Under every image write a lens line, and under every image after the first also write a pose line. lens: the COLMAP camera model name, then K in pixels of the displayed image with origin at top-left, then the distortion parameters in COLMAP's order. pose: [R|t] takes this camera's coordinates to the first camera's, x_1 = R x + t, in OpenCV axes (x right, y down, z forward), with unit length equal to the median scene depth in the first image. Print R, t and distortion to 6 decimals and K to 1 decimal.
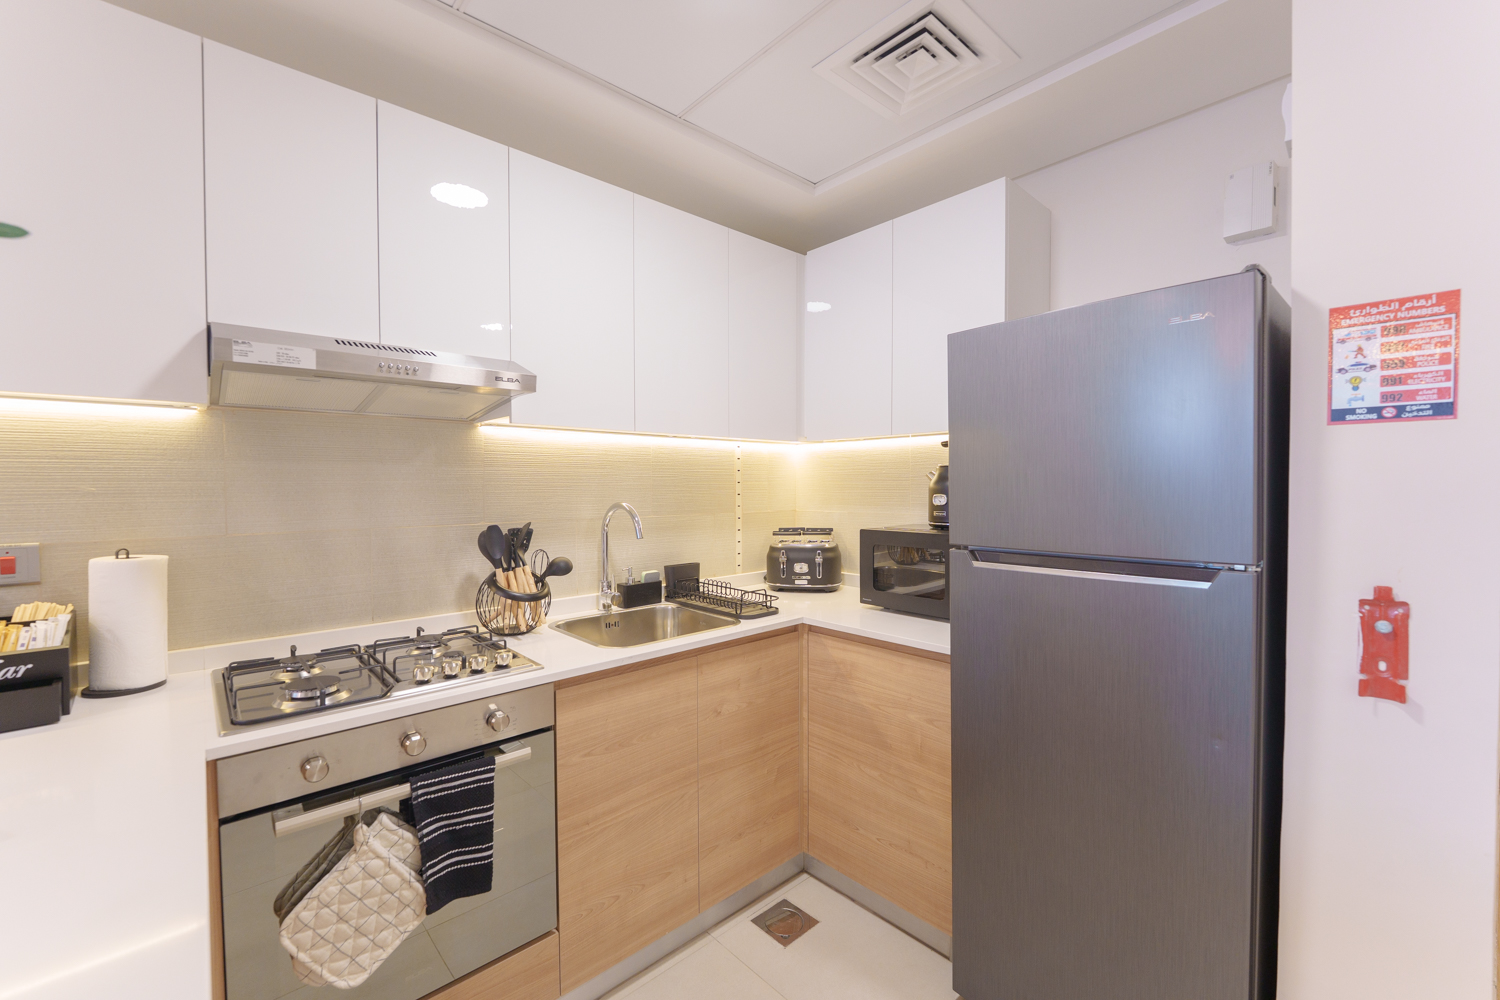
lens RADIAL K [[653.2, 0, 750.9], [0, 653.2, 495.9], [0, 0, 1]] dist [-0.009449, -0.000702]
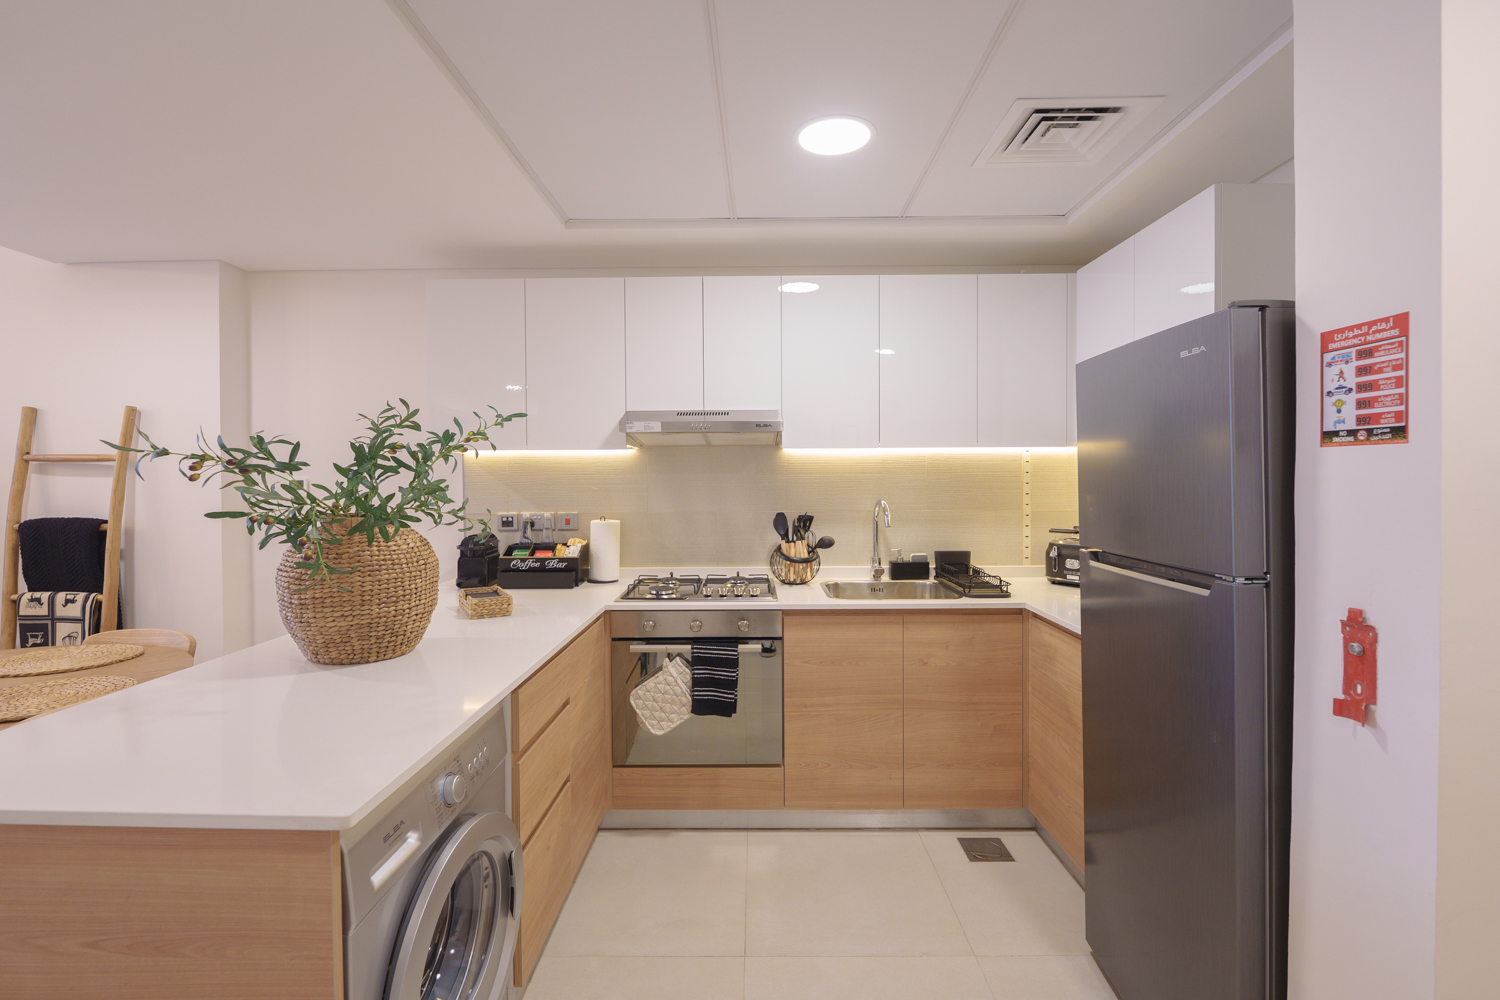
lens RADIAL K [[616.7, 0, 750.6], [0, 616.7, 482.9], [0, 0, 1]] dist [-0.001325, -0.000337]
pose [[0.773311, 0.009784, -0.633952, 0.787755], [-0.013538, 0.999908, -0.001082, -0.038182], [0.633883, 0.009419, 0.773372, -0.309630]]
